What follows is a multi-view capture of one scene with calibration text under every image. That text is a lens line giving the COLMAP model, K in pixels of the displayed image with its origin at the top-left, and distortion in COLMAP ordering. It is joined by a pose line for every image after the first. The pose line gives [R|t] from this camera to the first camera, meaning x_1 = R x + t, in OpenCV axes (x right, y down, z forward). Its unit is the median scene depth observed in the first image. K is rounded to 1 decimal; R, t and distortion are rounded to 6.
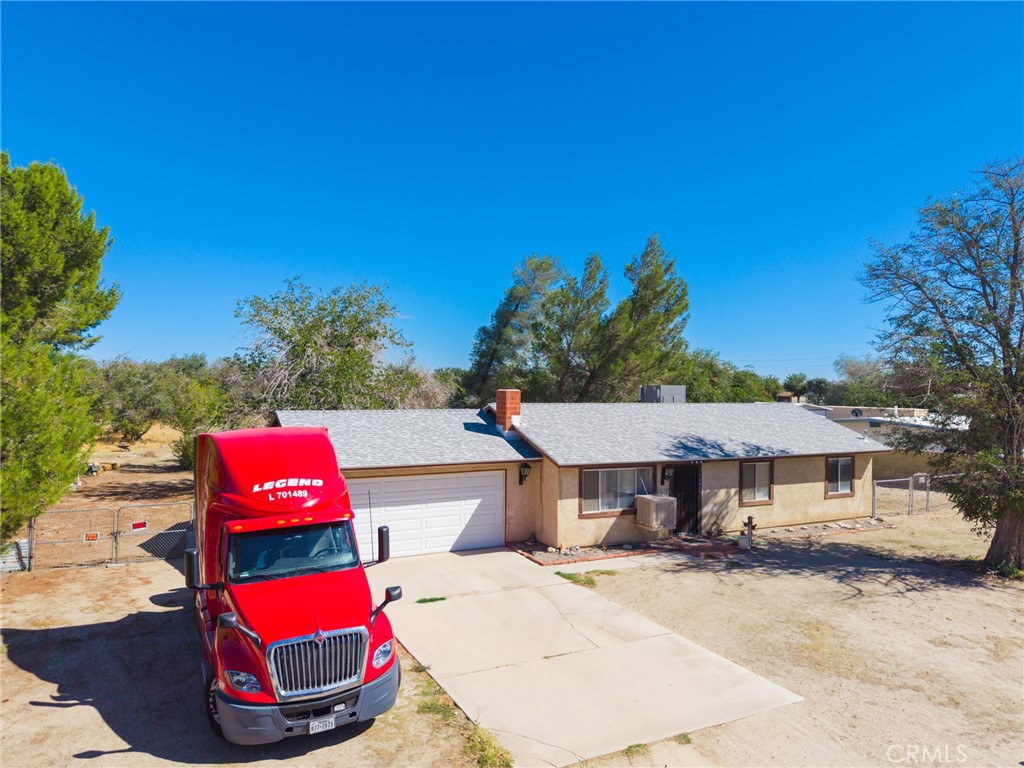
lens RADIAL K [[710.5, 0, 512.0], [0, 710.5, 384.0], [0, 0, 1]] dist [-0.002686, -0.000423]
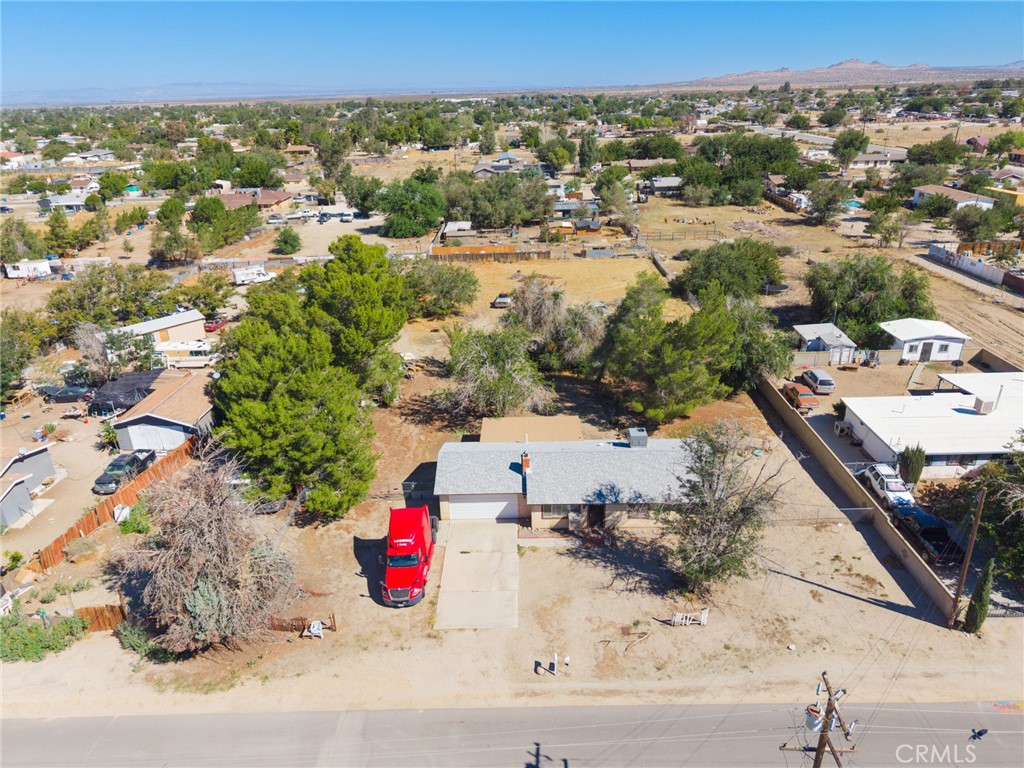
lens RADIAL K [[685.3, 0, 511.5], [0, 685.3, 387.3], [0, 0, 1]] dist [0.027400, -0.027009]
pose [[0.887308, 0.152804, -0.435128, 0.969102], [0.038950, 0.915312, 0.400857, -1.191236], [0.459530, -0.372632, 0.806212, -0.806274]]
